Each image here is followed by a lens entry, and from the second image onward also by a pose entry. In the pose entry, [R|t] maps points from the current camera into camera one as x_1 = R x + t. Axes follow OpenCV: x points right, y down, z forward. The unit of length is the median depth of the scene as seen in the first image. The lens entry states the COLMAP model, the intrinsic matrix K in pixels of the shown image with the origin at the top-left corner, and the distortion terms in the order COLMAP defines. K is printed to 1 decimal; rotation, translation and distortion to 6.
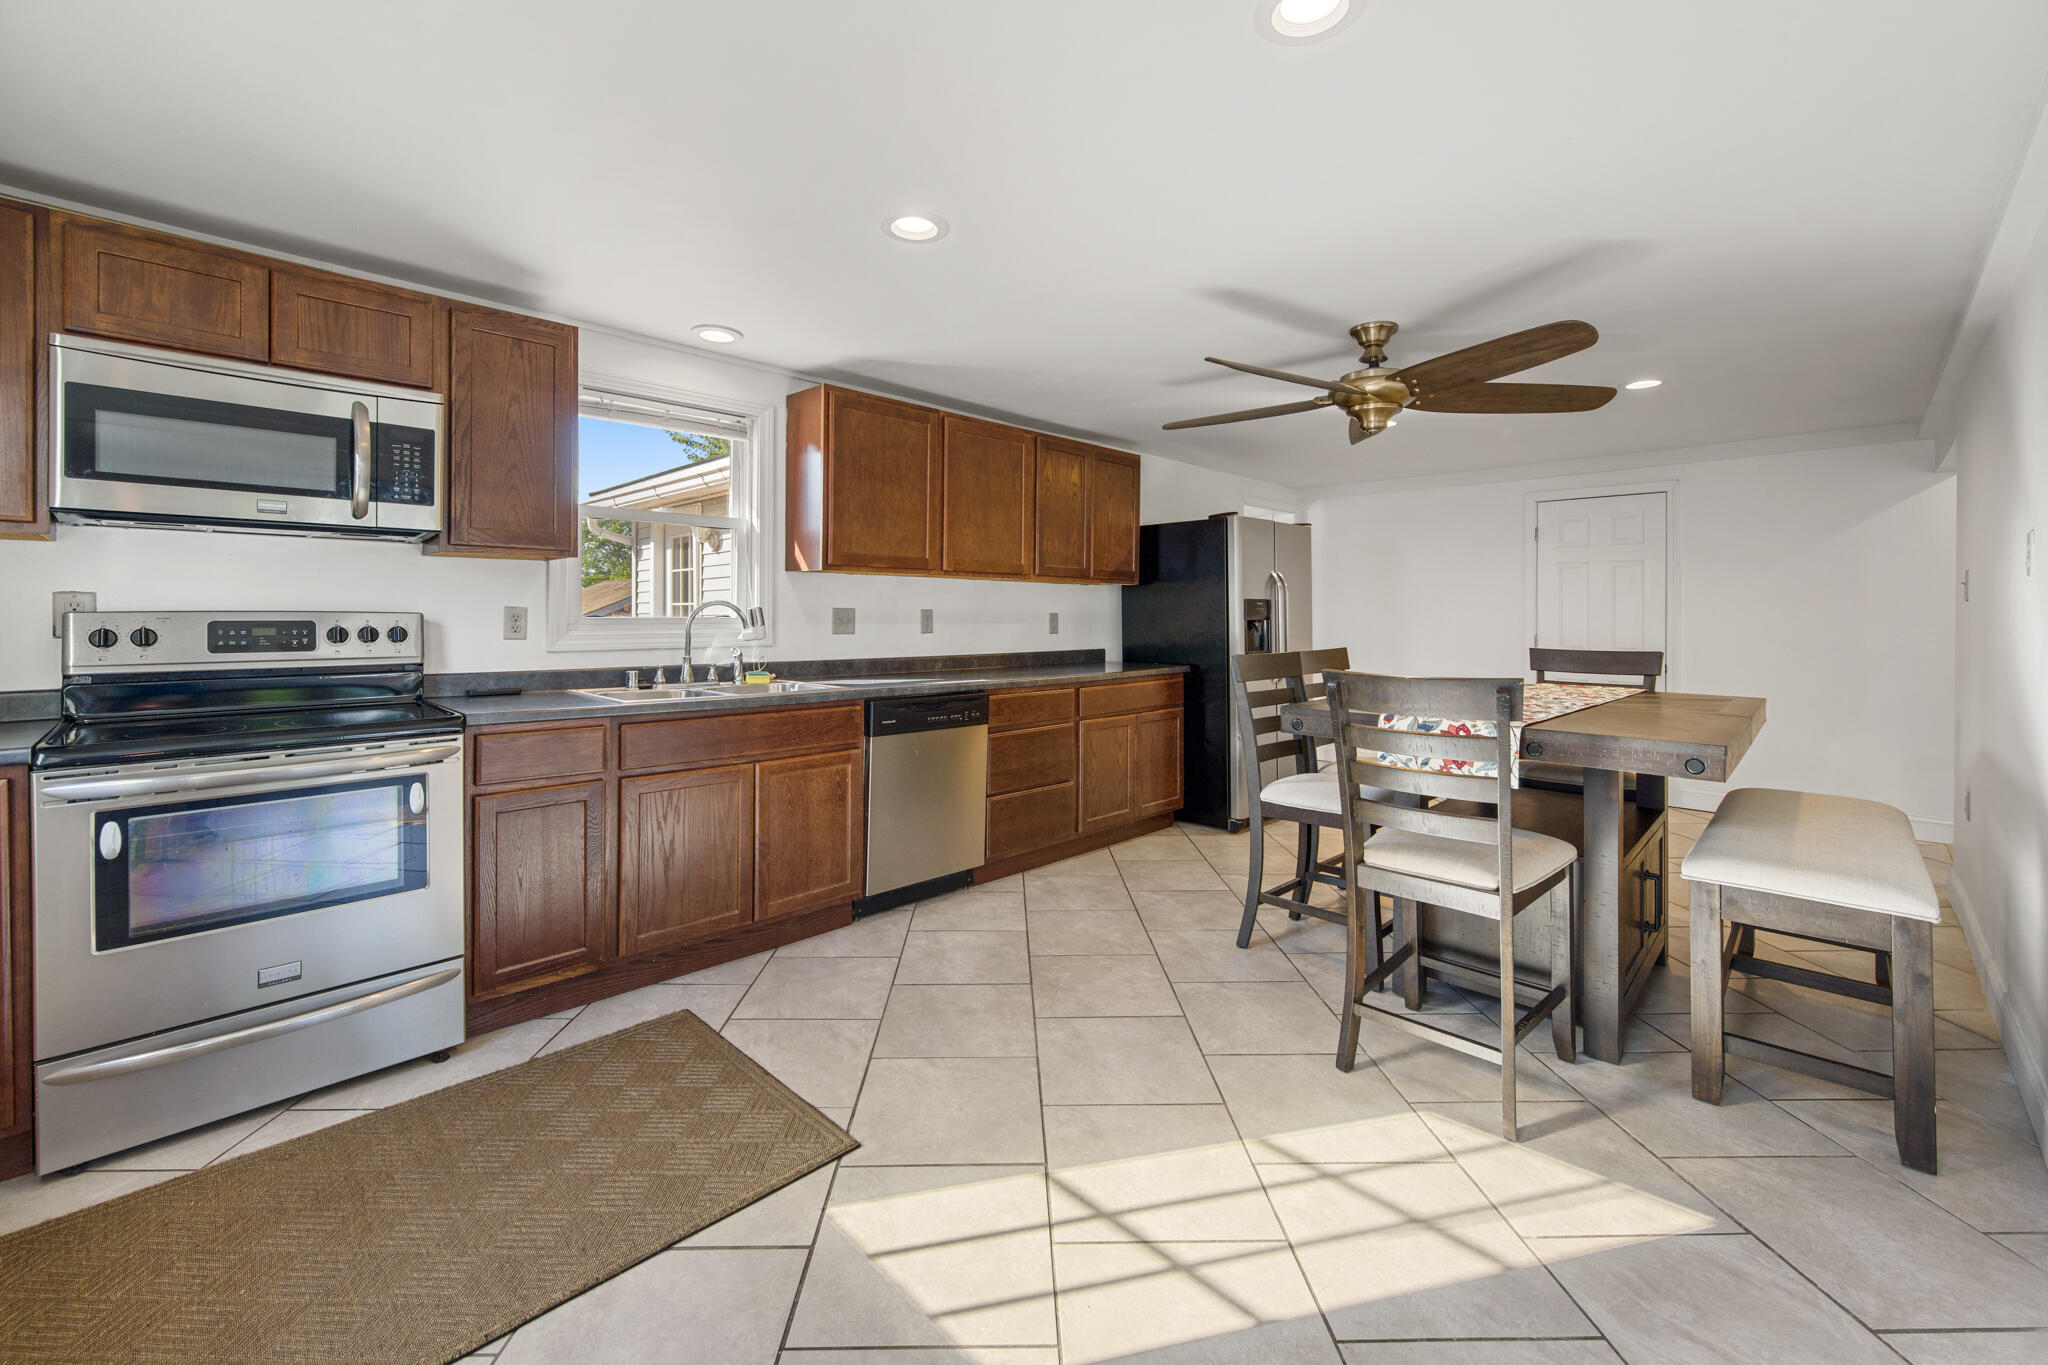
lens RADIAL K [[833.5, 0, 1026.0], [0, 833.5, 615.3], [0, 0, 1]] dist [-0.000343, -0.000792]
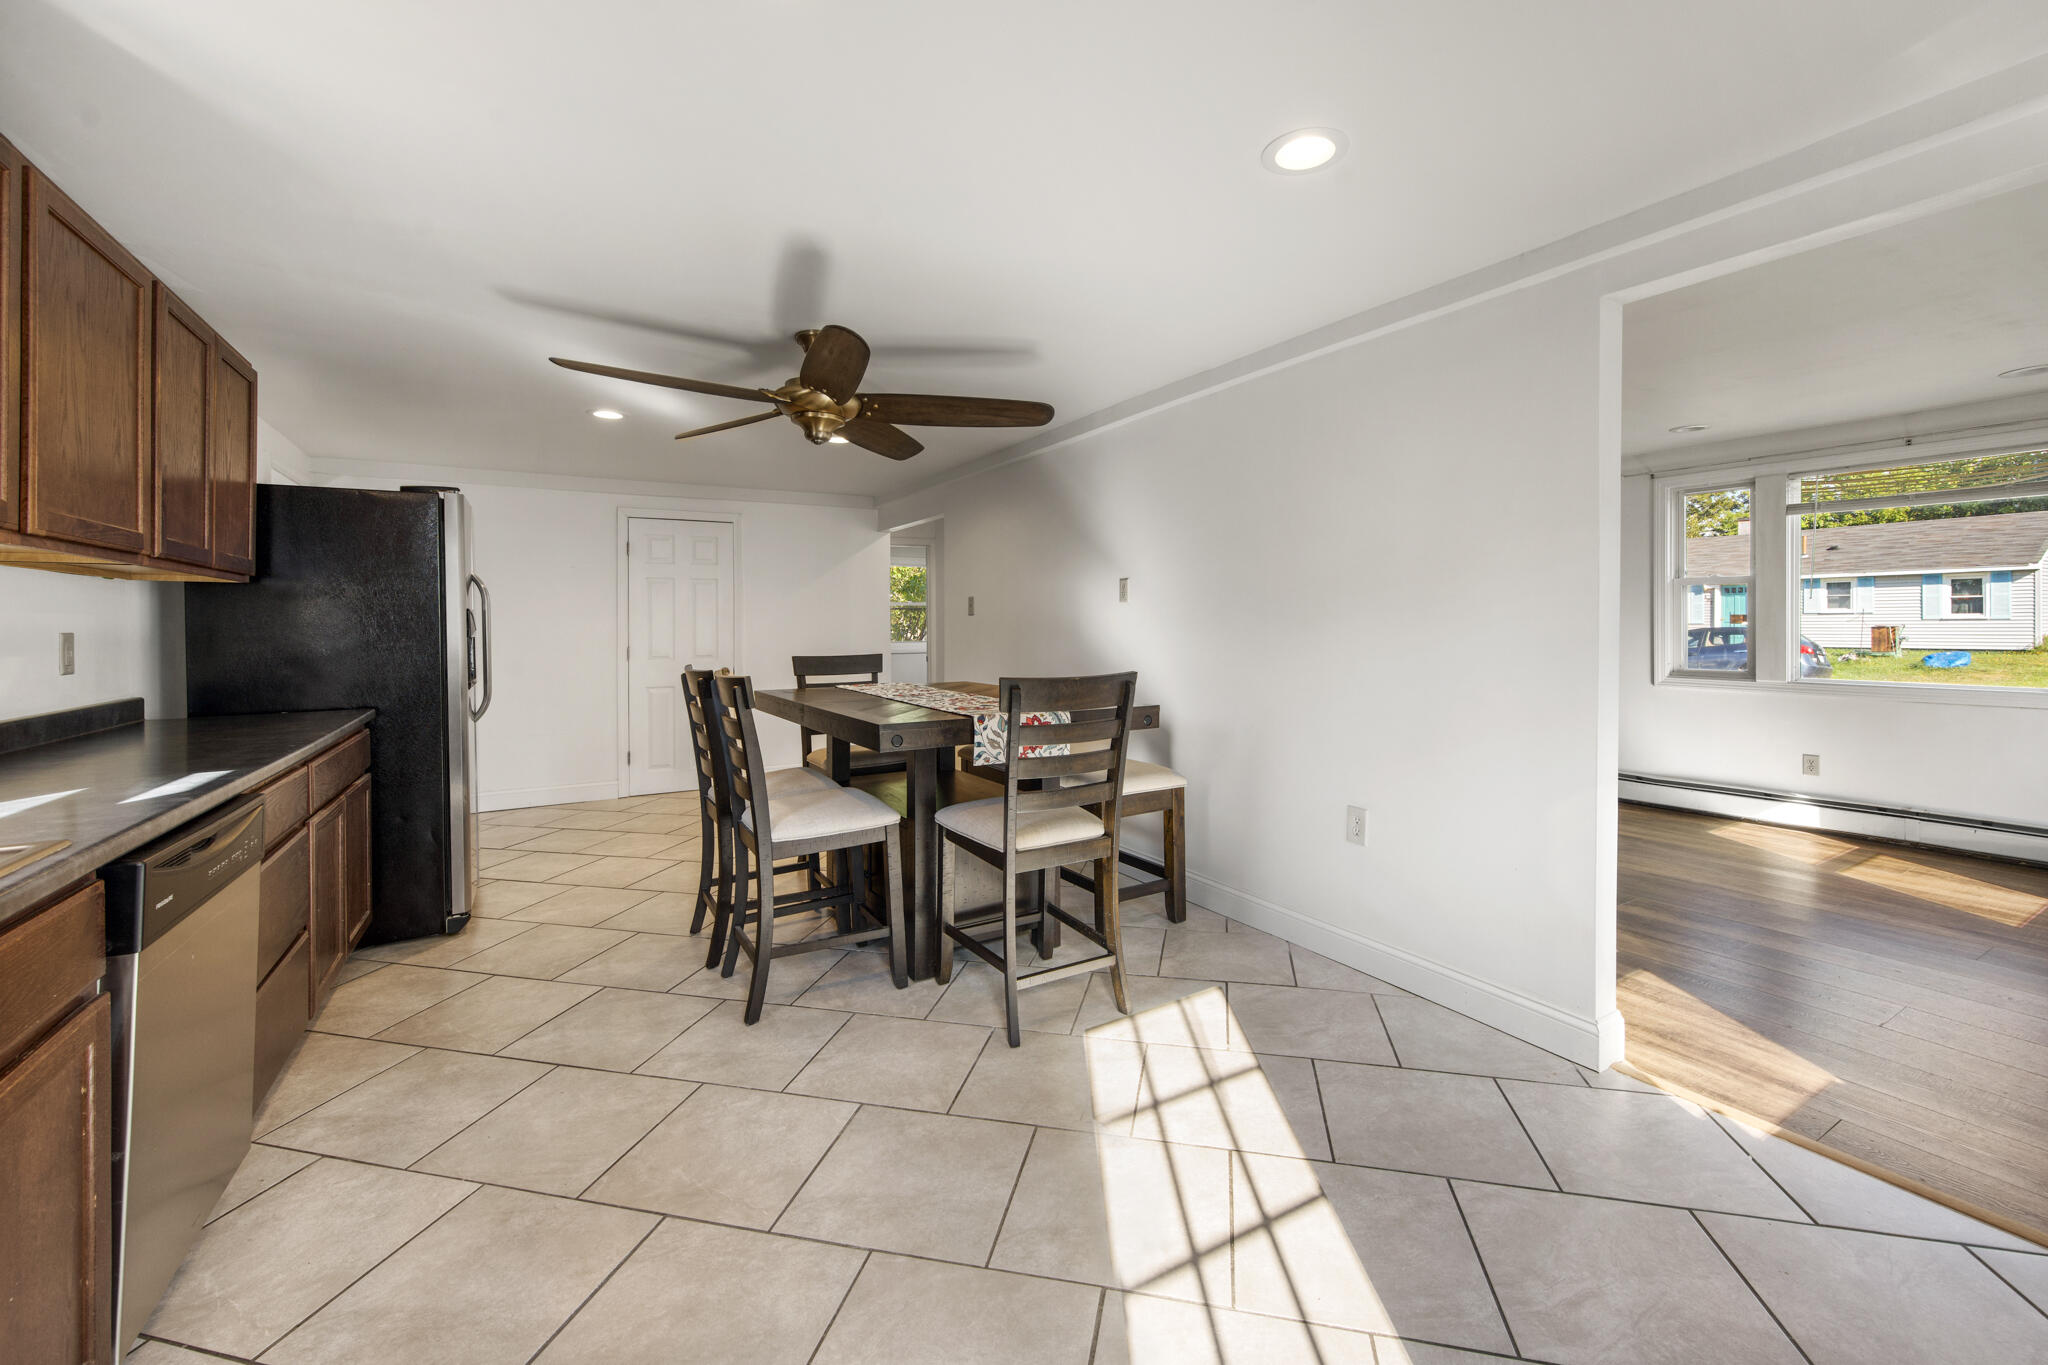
lens RADIAL K [[823.8, 0, 1024.0], [0, 823.8, 623.5], [0, 0, 1]] dist [-0.000369, -0.000260]
pose [[0.252667, -0.004816, 0.967541, -0.600956], [0.008818, 0.999958, 0.002675, -0.007301], [-0.967513, 0.007856, 0.252699, 0.657527]]
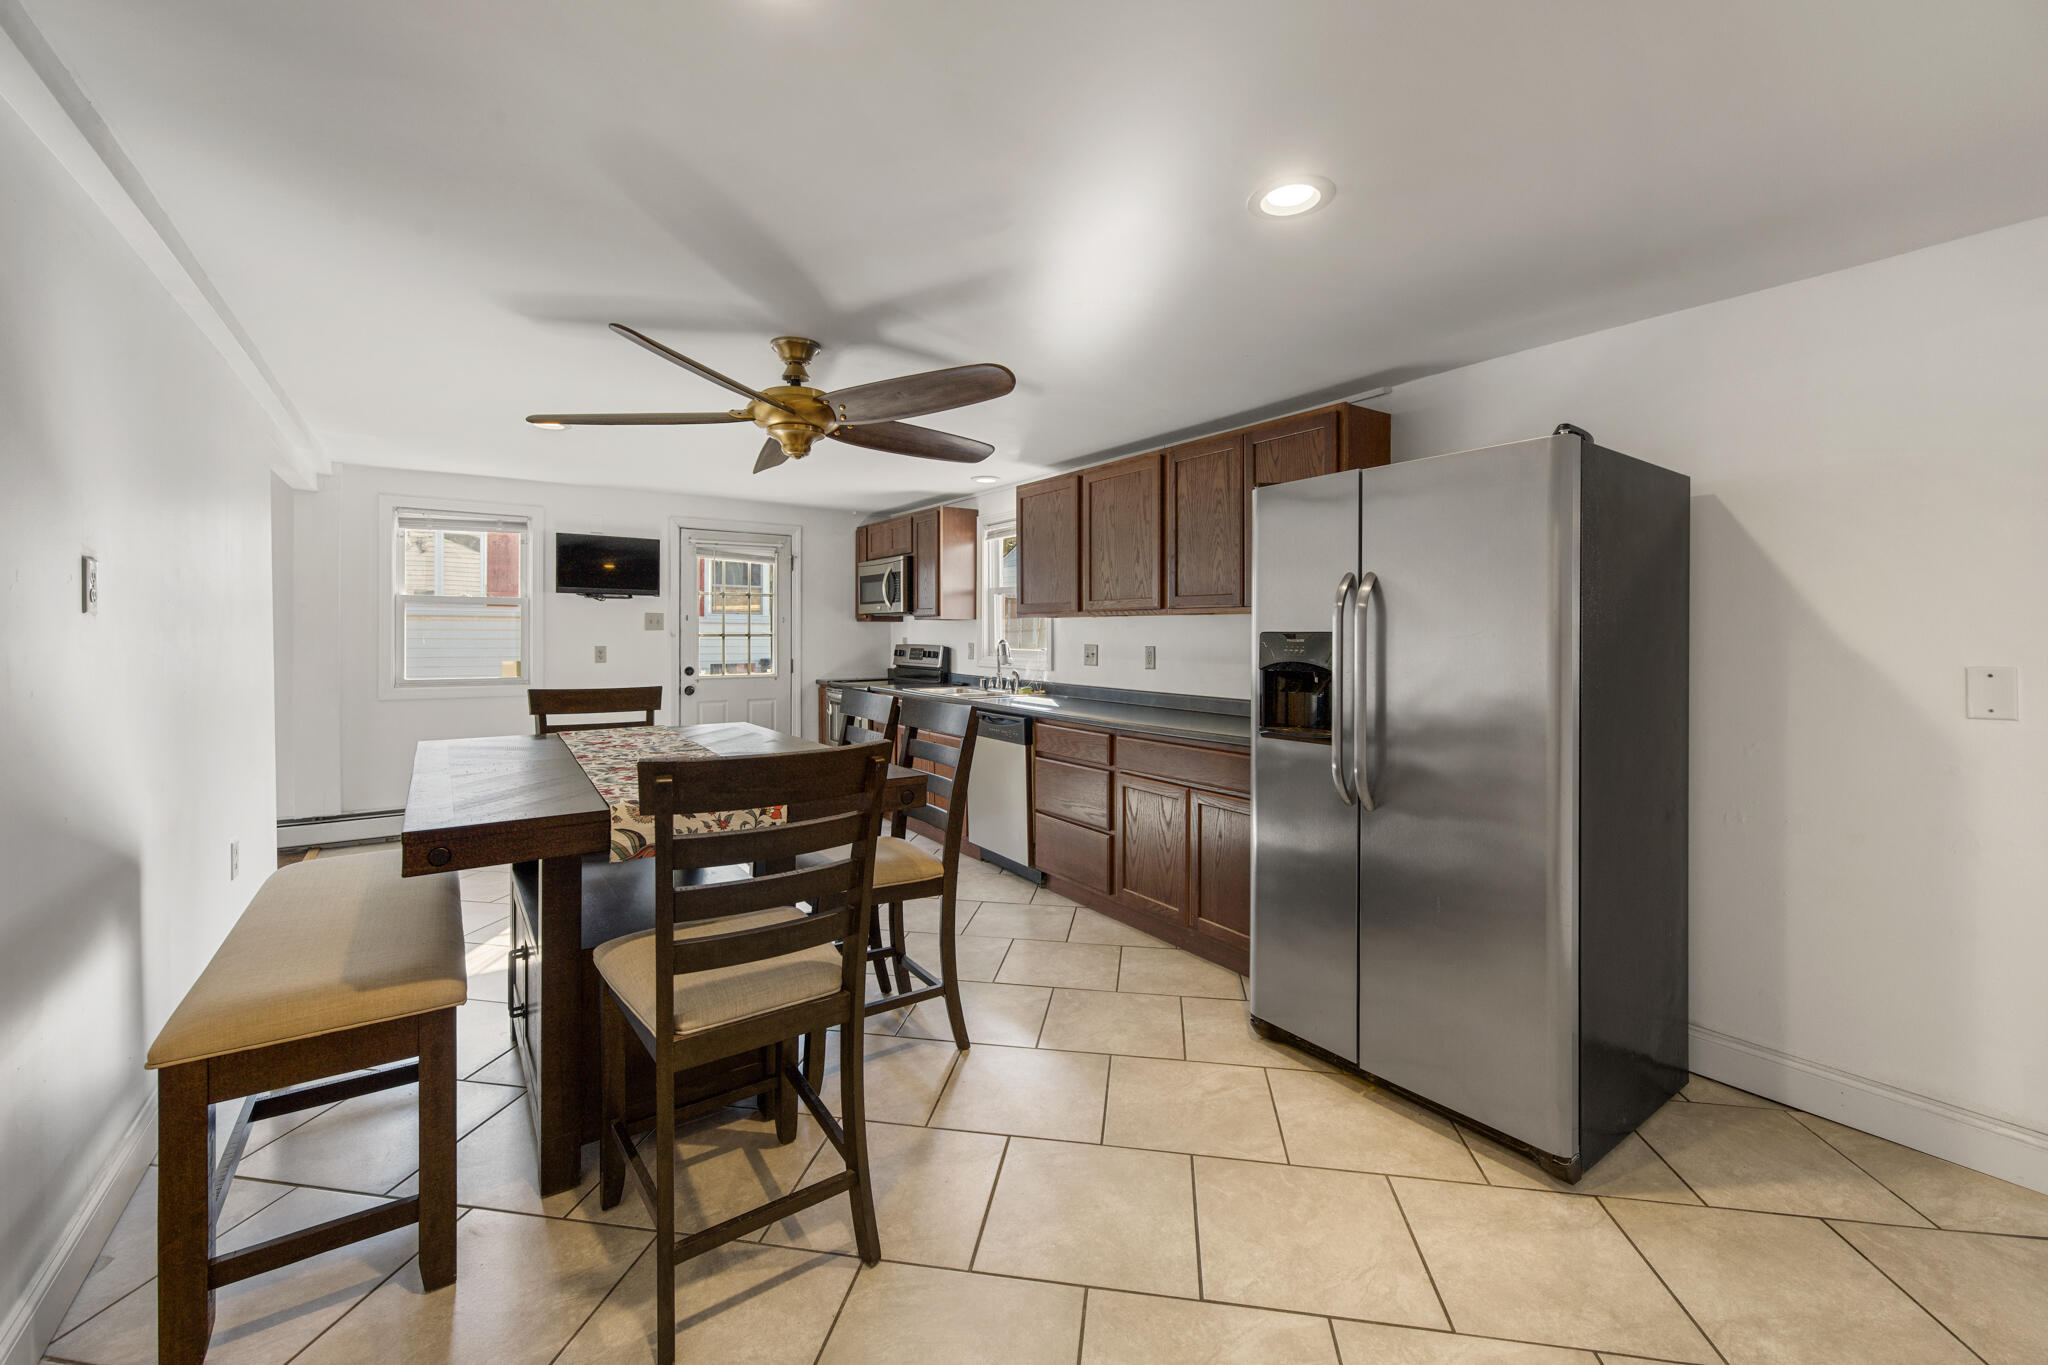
lens RADIAL K [[827.1, 0, 1026.9], [0, 827.1, 633.3], [0, 0, 1]] dist [-0.001128, 0.000108]
pose [[-0.180514, -0.004270, -0.983563, 1.617609], [-0.005957, 0.999977, -0.003248, -0.033377], [0.983554, 0.005273, -0.180535, 1.805021]]
